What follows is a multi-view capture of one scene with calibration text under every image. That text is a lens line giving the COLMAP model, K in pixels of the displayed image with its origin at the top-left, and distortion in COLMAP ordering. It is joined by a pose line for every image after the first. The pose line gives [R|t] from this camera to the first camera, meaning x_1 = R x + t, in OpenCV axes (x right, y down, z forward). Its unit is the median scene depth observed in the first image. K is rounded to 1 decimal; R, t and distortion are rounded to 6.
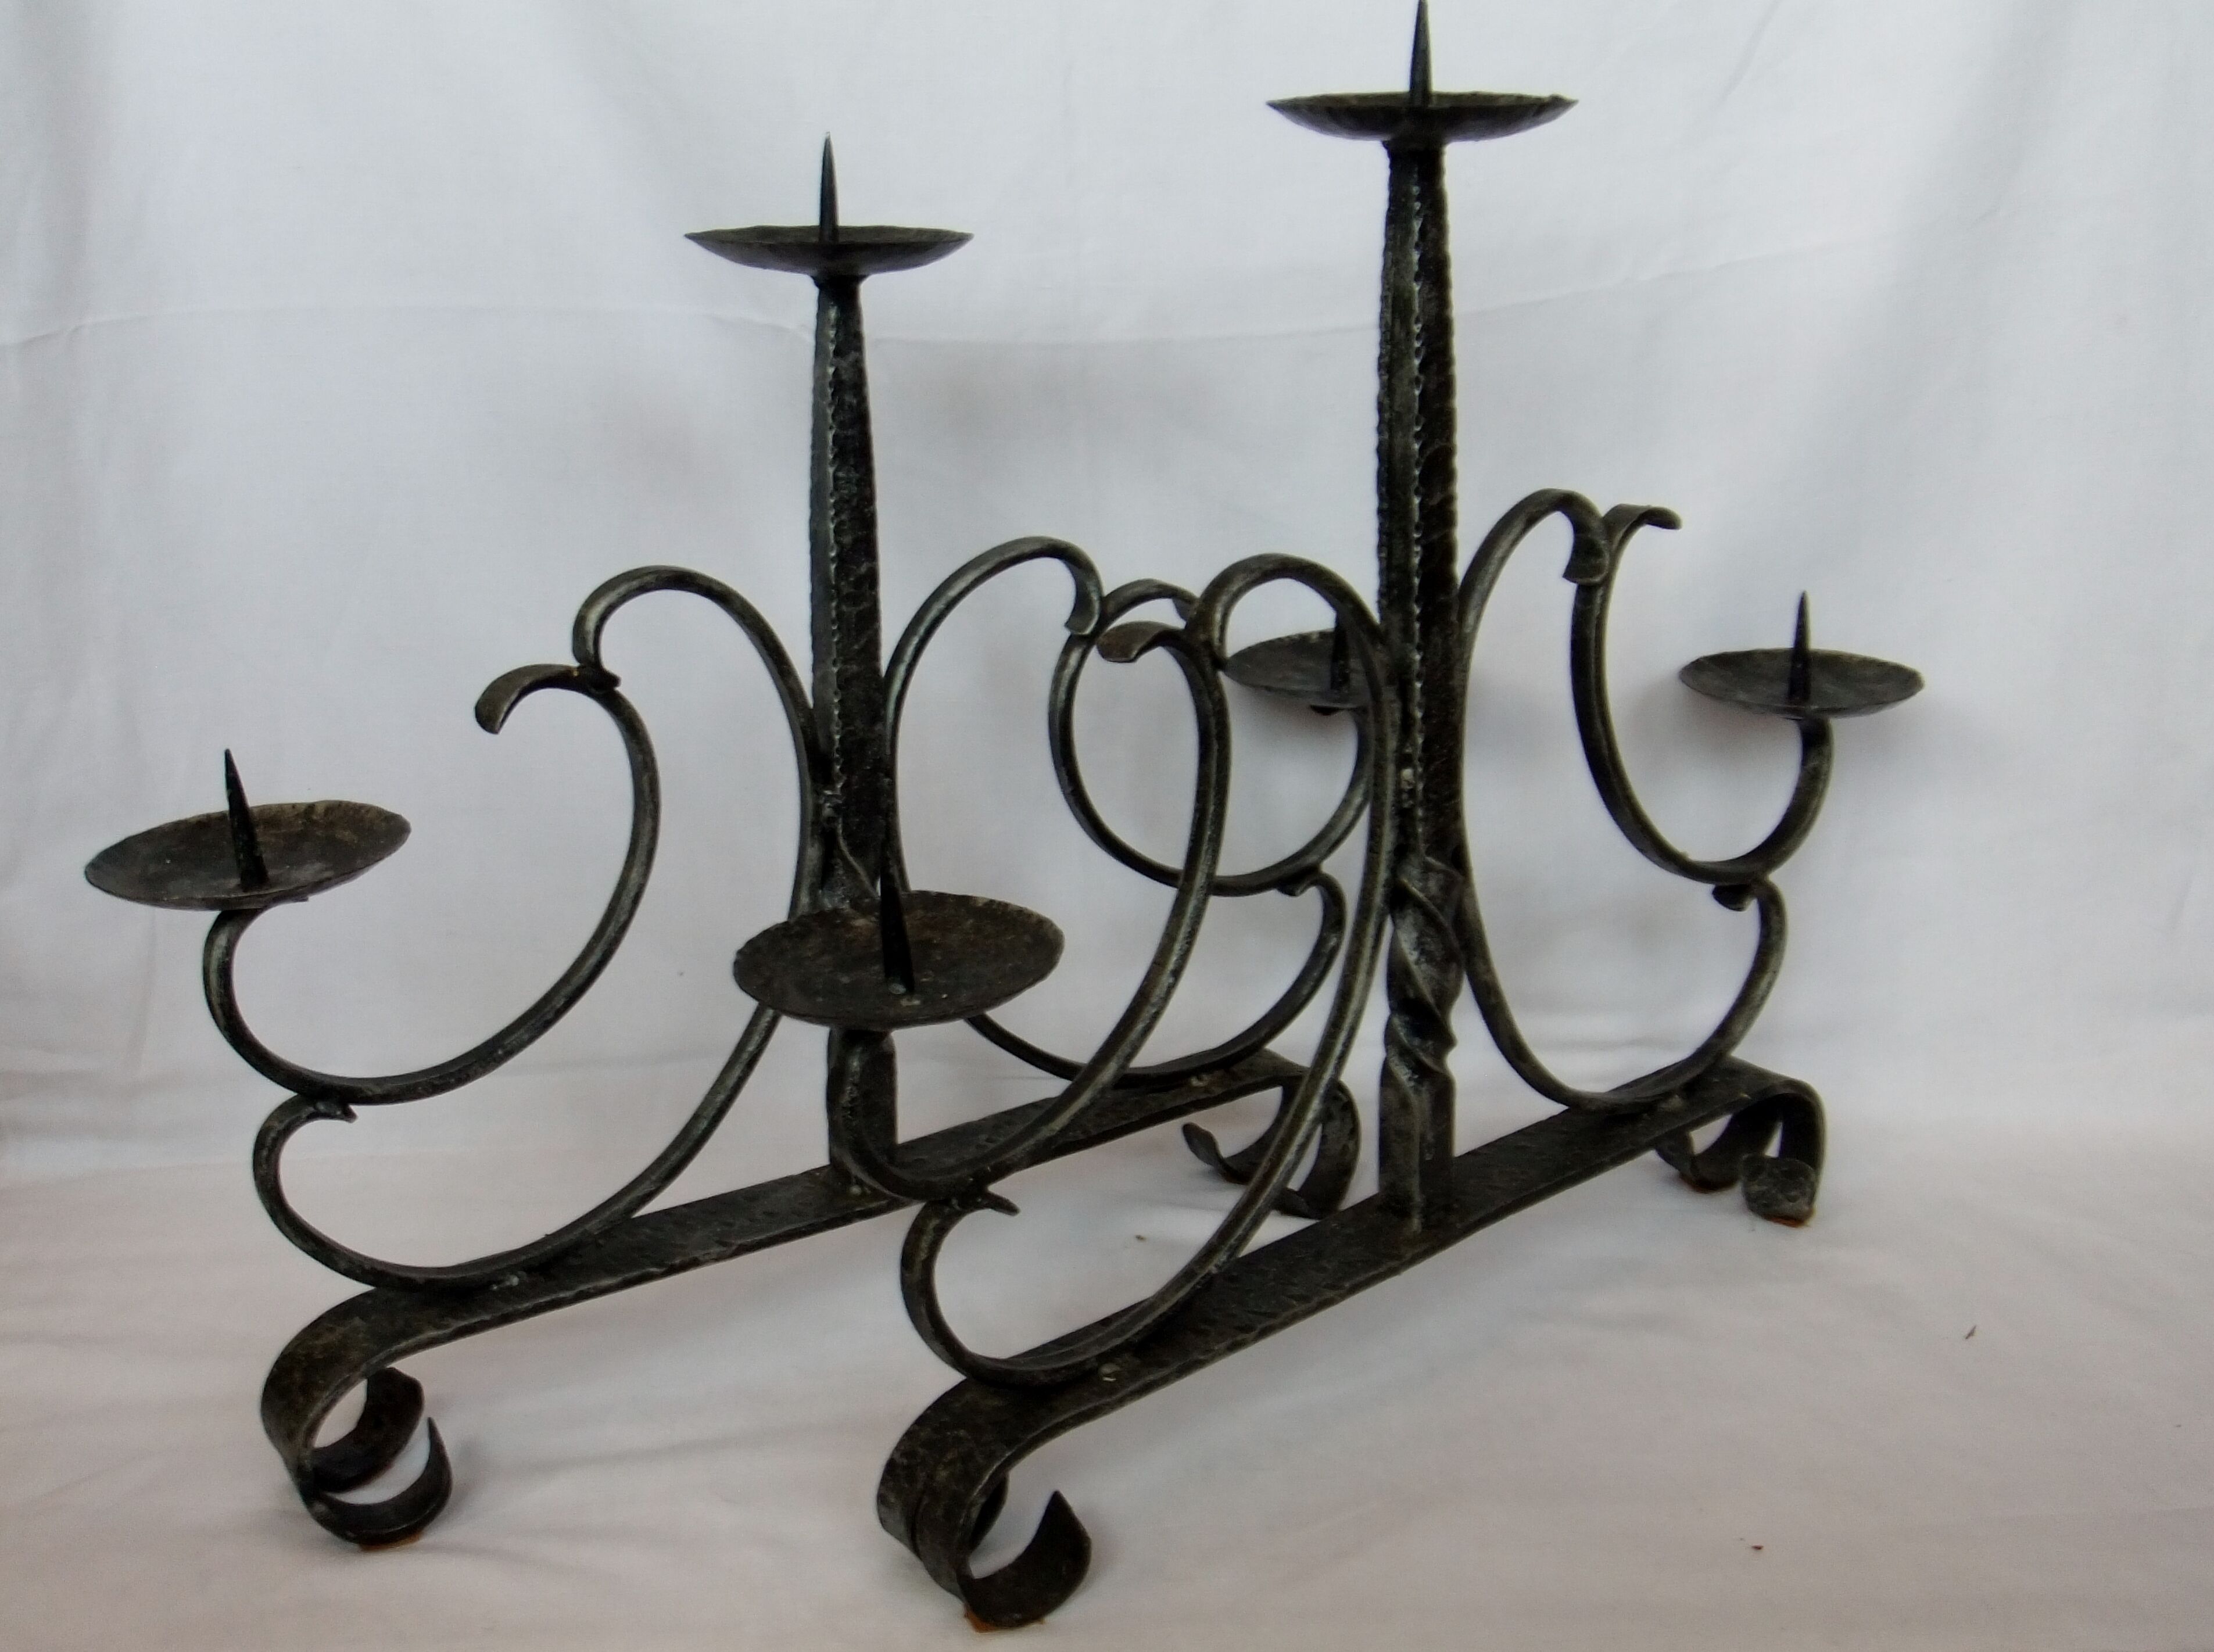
lens RADIAL K [[2243.6, 0, 1089.9], [0, 2243.6, 797.9], [0, 0, 1]] dist [-0.057090, 0.001138]
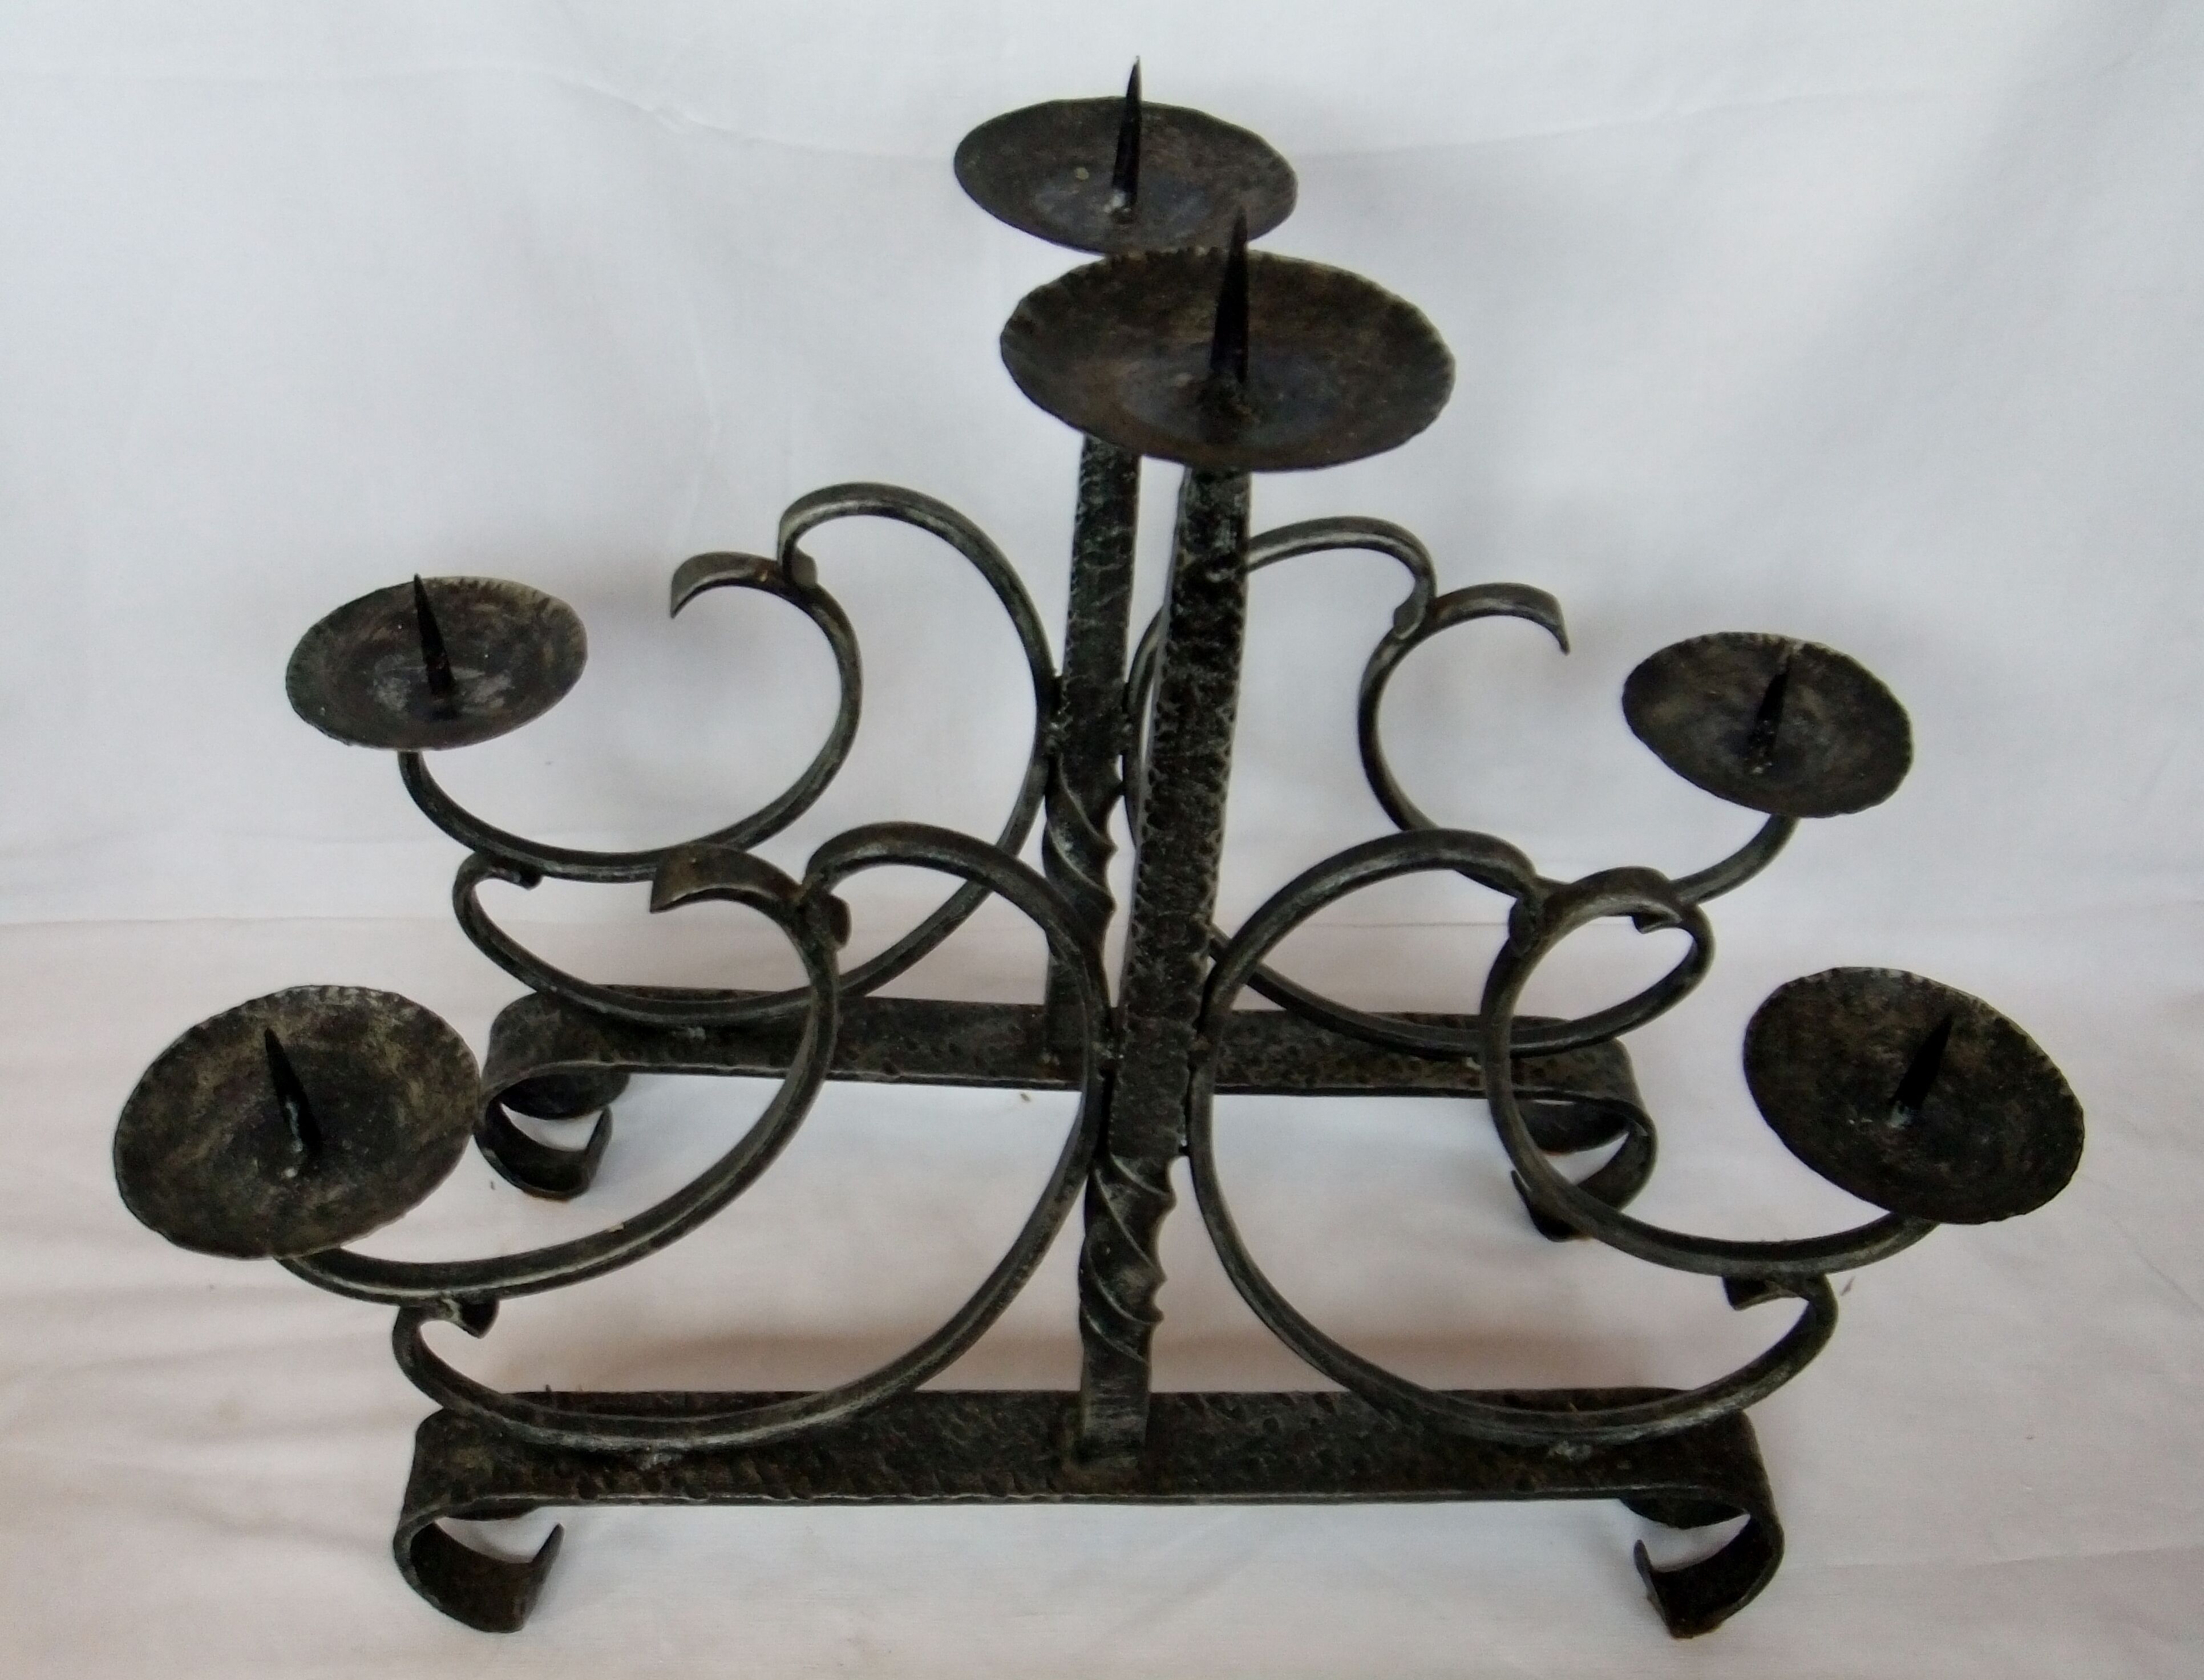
lens RADIAL K [[2311.9, 0, 1102.0], [0, 2311.9, 840.0], [0, 0, 1]] dist [-0.065047, 0.009747]
pose [[0.830813, 0.405797, -0.380891, 0.287921], [-0.220881, 0.868586, 0.443587, -0.396422], [0.510843, -0.284406, 0.811266, 0.226310]]
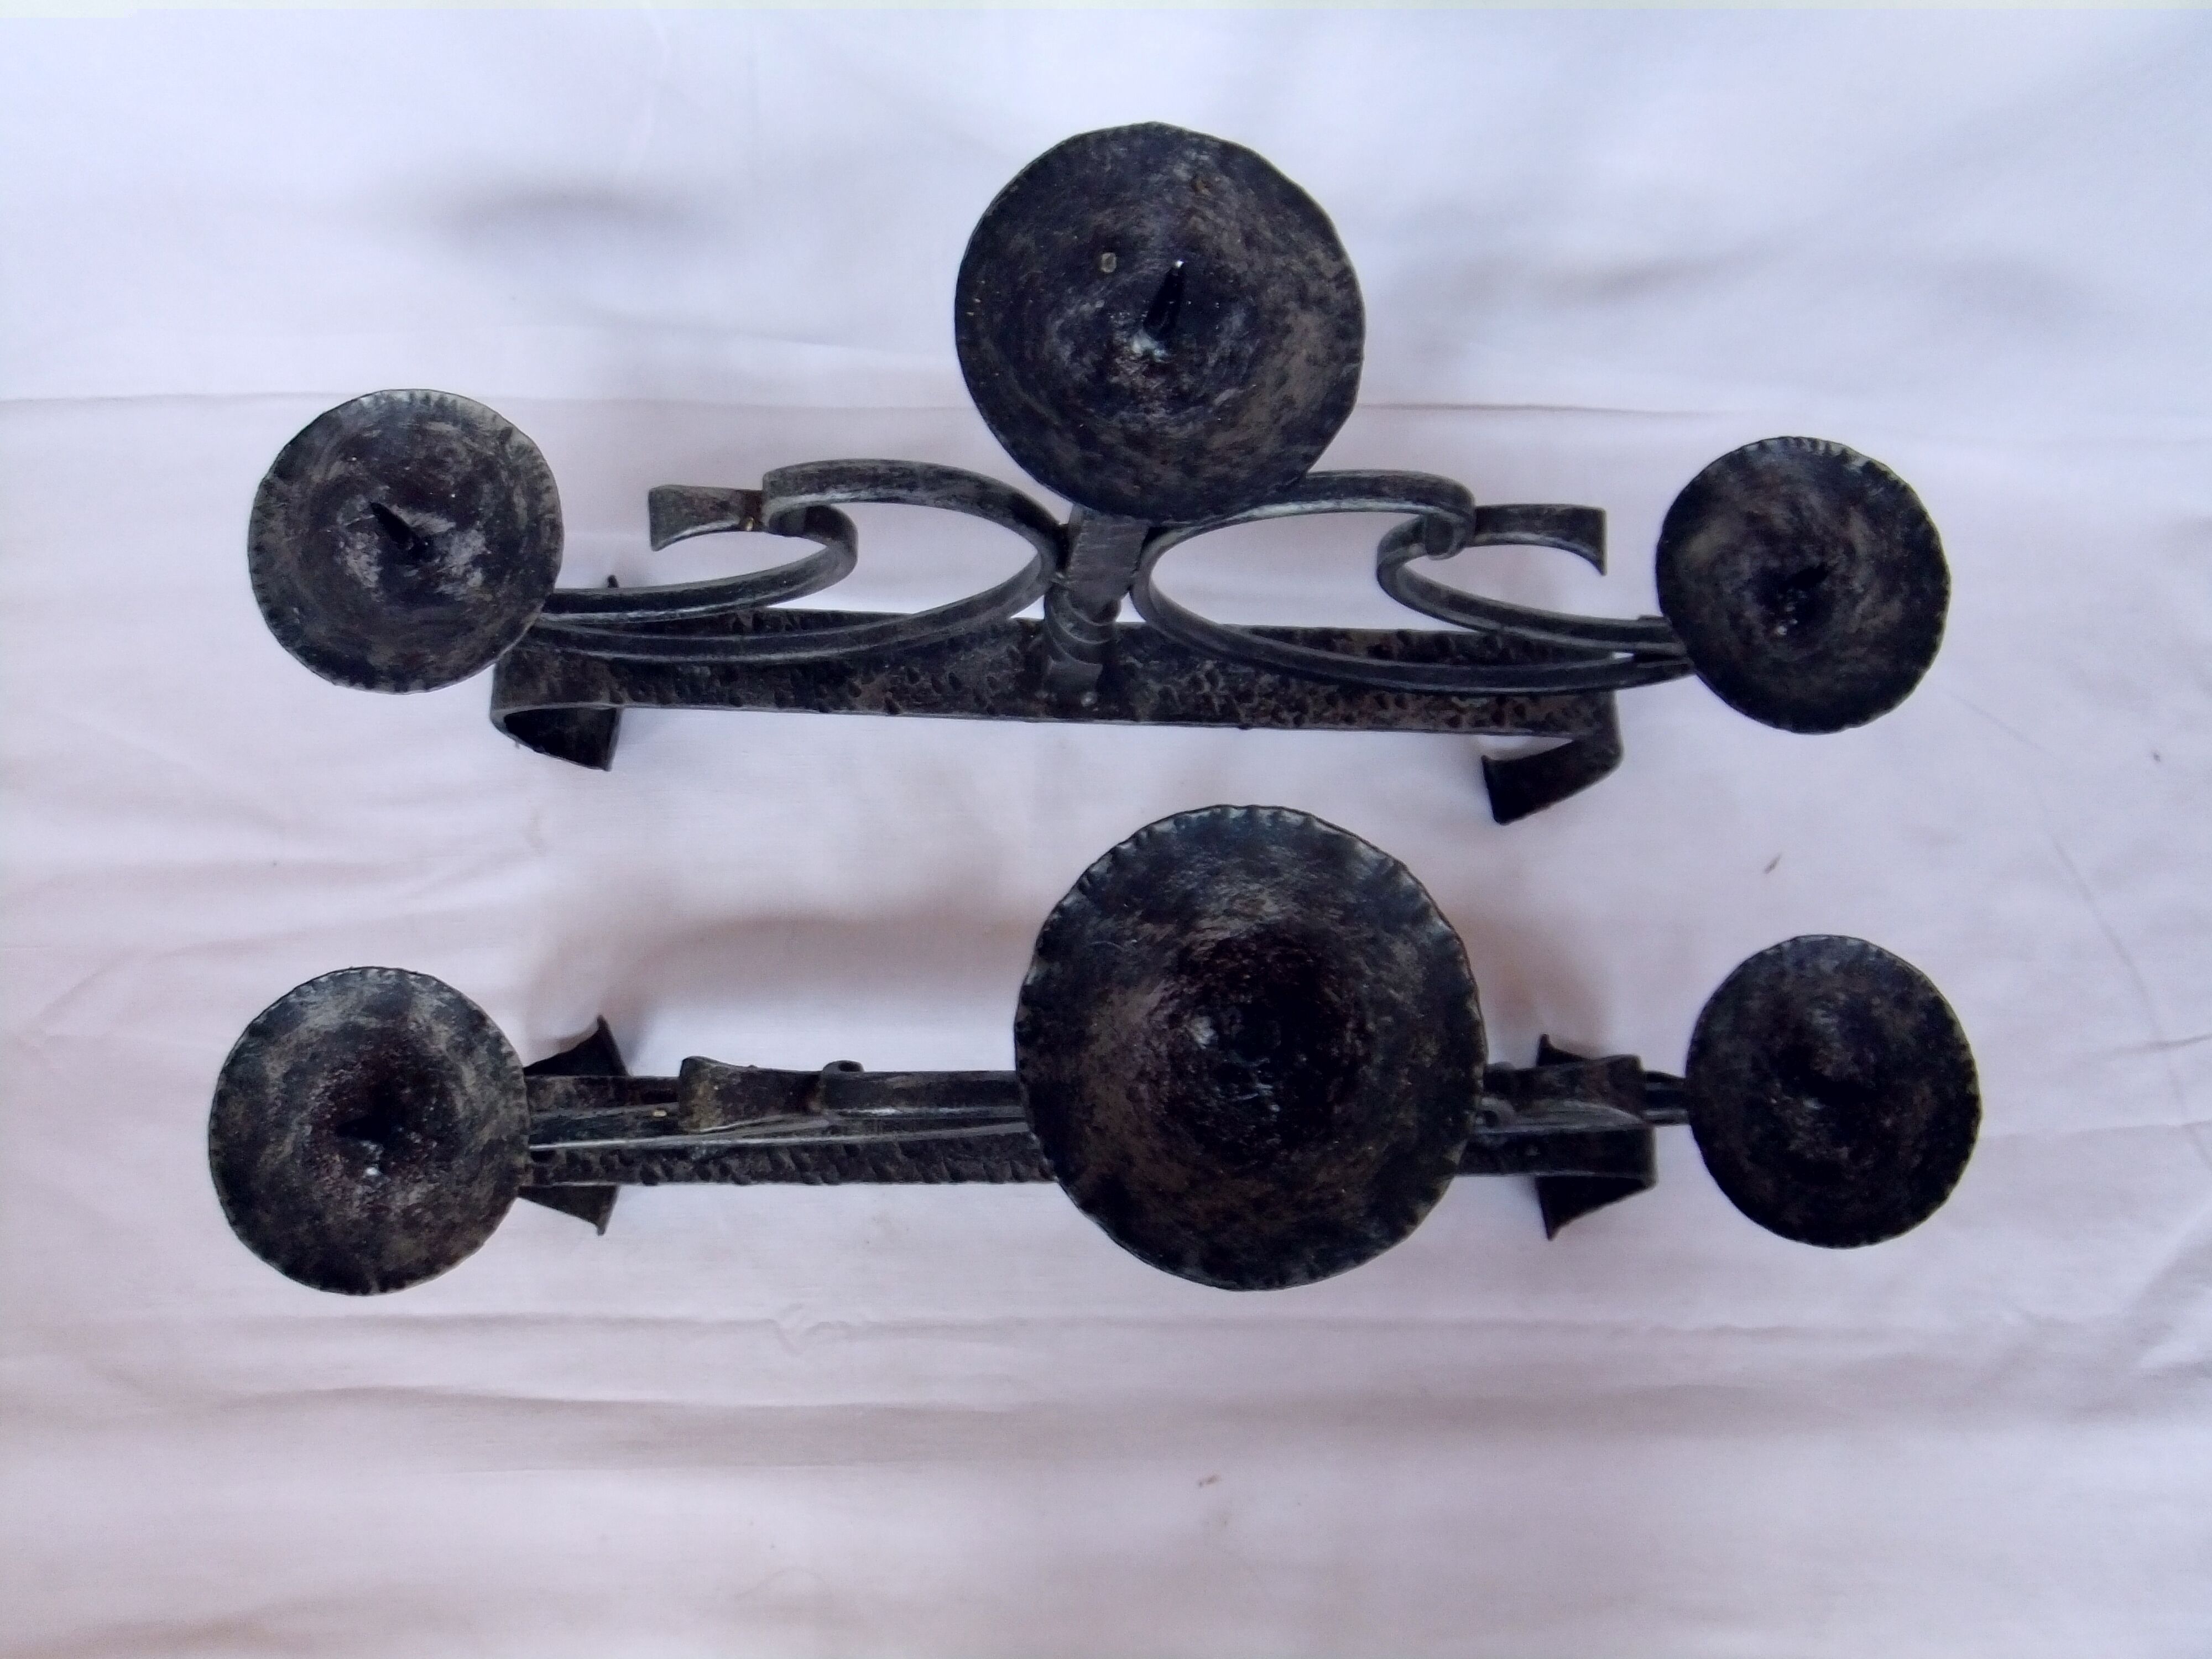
lens RADIAL K [[2241.6, 0, 1088.9], [0, 2241.6, 801.4], [0, 0, 1]] dist [-0.057090, 0.001138]
pose [[0.814200, 0.580231, -0.020268, -0.037689], [-0.245011, 0.375036, 0.894046, -0.777093], [0.526354, -0.722966, 0.447517, 0.555077]]
